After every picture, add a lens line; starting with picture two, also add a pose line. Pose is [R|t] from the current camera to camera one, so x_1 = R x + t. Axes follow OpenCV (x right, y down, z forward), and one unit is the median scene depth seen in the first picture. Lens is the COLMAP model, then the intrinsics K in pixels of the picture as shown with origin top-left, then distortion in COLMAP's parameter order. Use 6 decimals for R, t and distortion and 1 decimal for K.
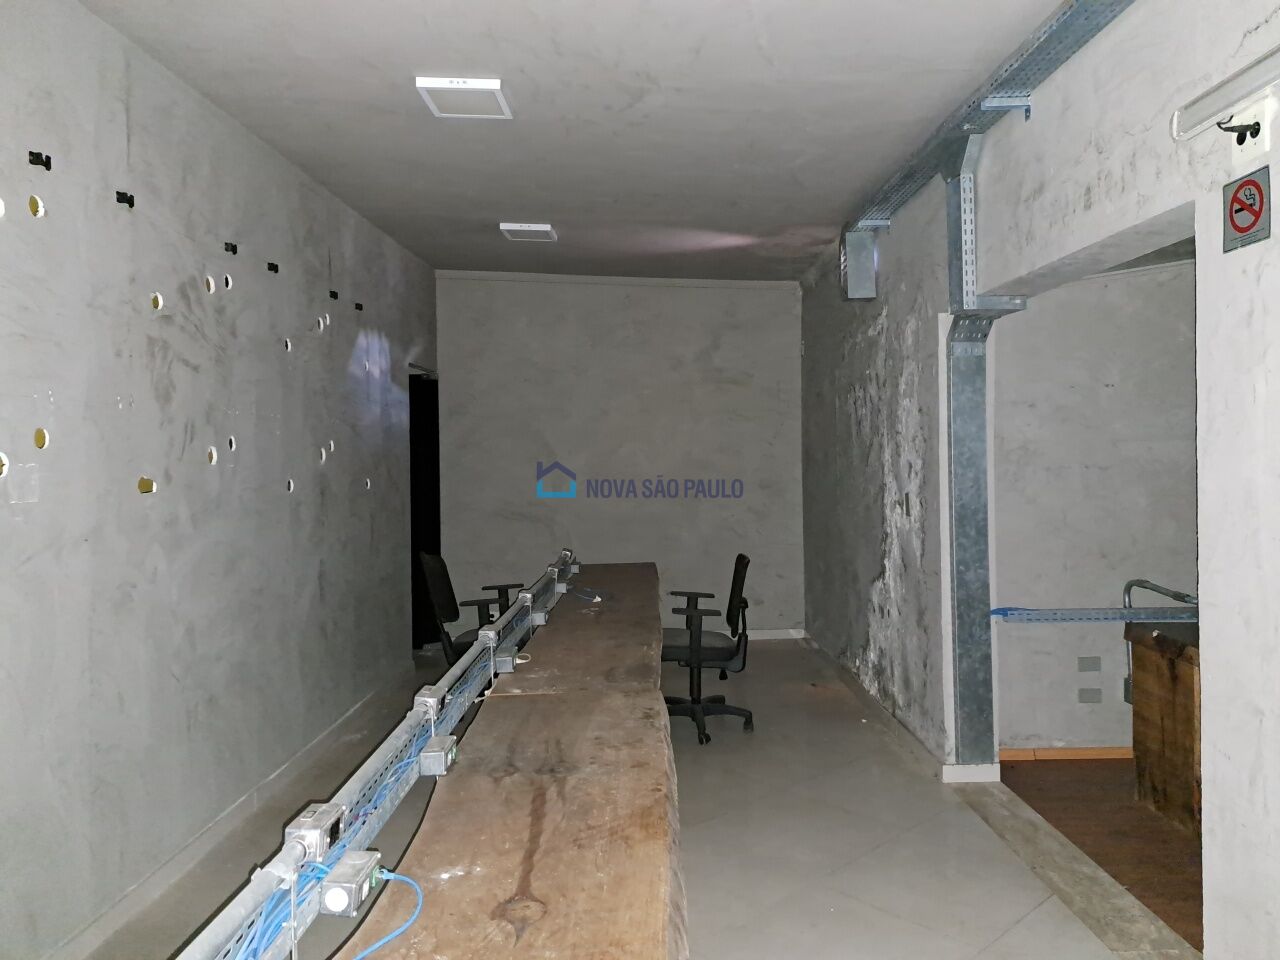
lens RADIAL K [[904.5, 0, 666.7], [0, 904.5, 460.5], [0, 0, 1]] dist [0.090994, -0.093155]
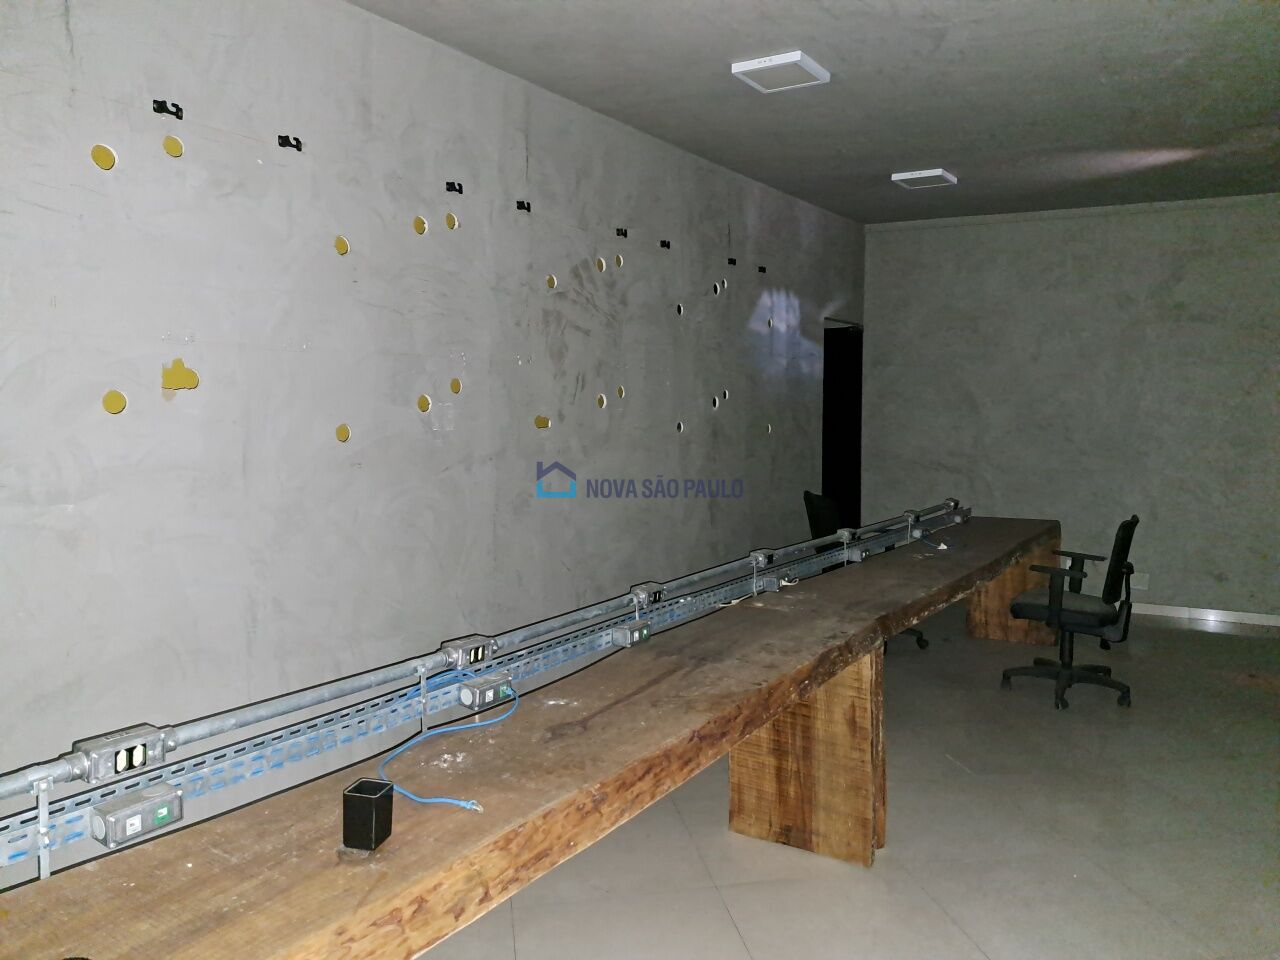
lens RADIAL K [[904.5, 0, 666.7], [0, 904.5, 460.5], [0, 0, 1]] dist [0.090994, -0.093155]
pose [[0.843372, 0.038480, -0.535950, 0.263359], [-0.010448, 0.998418, 0.055243, 0.007505], [0.537228, -0.040990, 0.842440, -0.012928]]
